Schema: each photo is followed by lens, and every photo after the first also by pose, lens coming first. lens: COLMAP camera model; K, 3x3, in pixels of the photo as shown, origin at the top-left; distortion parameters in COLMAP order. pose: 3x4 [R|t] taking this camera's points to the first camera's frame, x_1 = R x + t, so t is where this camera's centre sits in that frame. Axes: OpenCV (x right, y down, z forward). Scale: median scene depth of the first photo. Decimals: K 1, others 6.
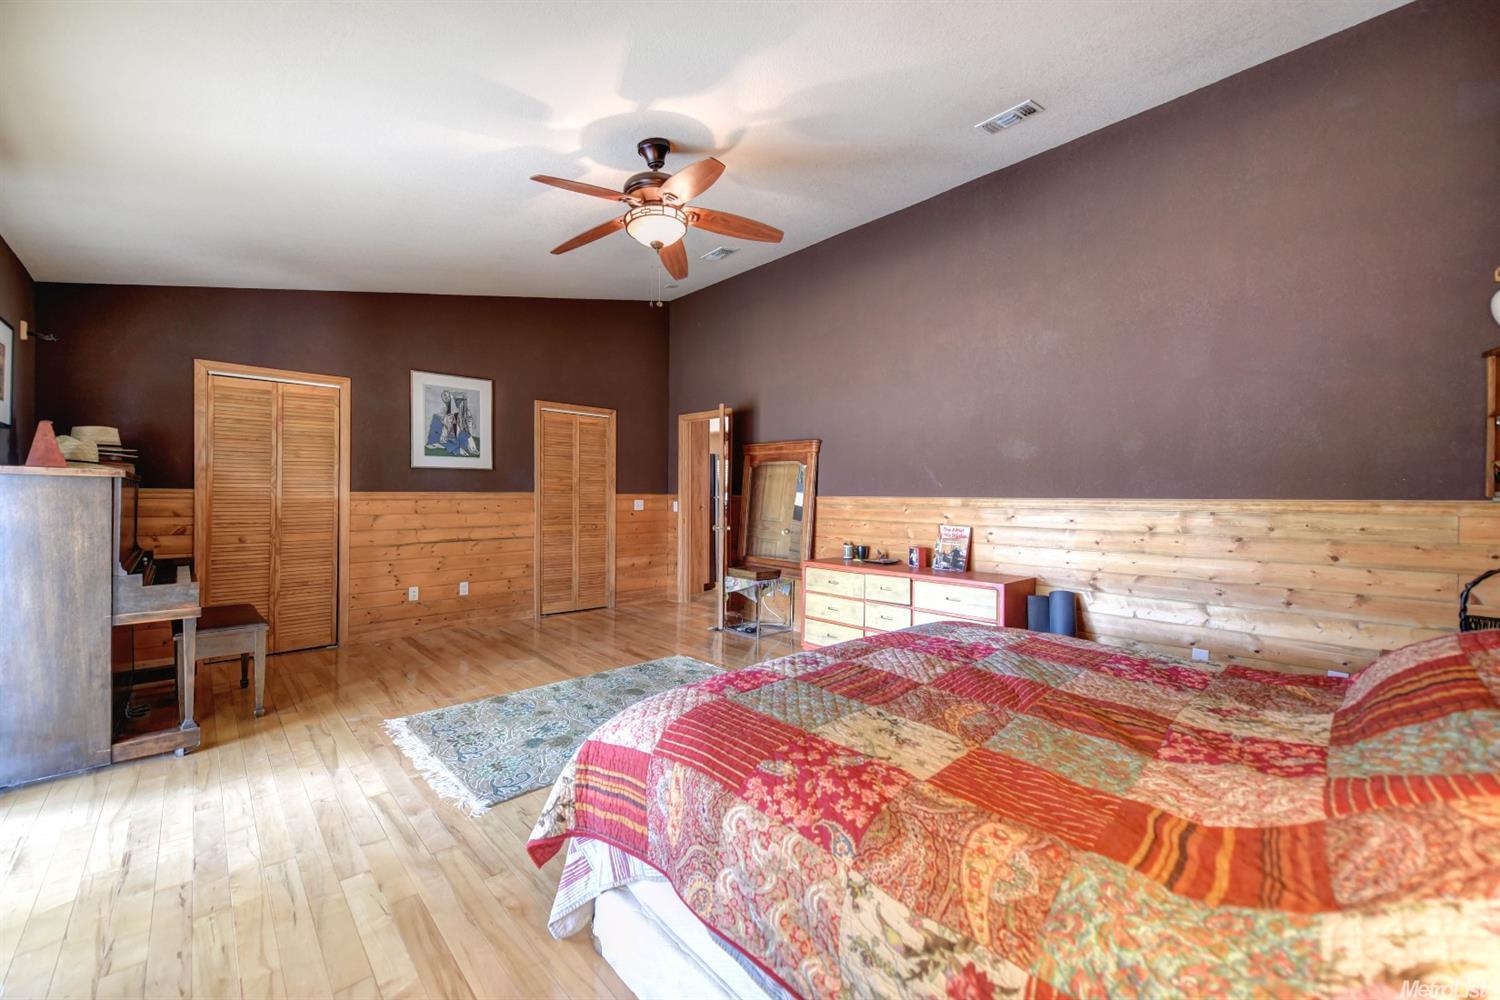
lens RADIAL K [[576.3, 0, 745.0], [0, 576.3, 502.1], [0, 0, 1]] dist [0.002517, -0.001304]
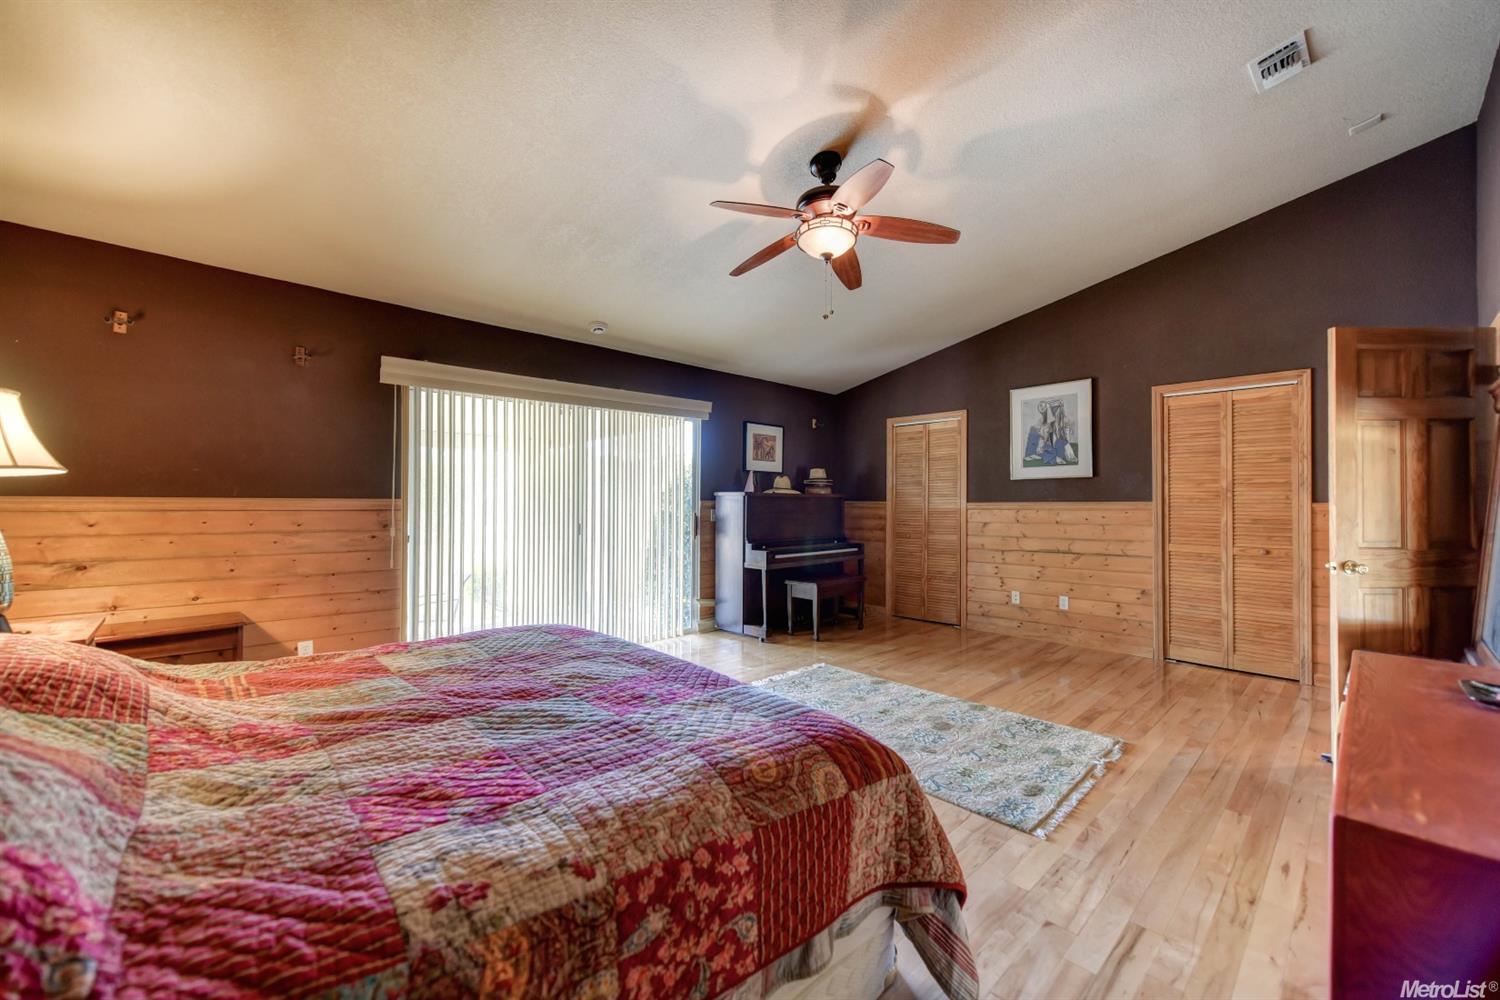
lens RADIAL K [[576.3, 0, 745.4], [0, 576.3, 495.7], [0, 0, 1]] dist [0.002517, -0.001304]
pose [[0.019518, -0.018764, -0.999633, 0.474775], [-0.013277, 0.999731, -0.019026, -0.002476], [0.999721, 0.013644, 0.019264, 0.462494]]
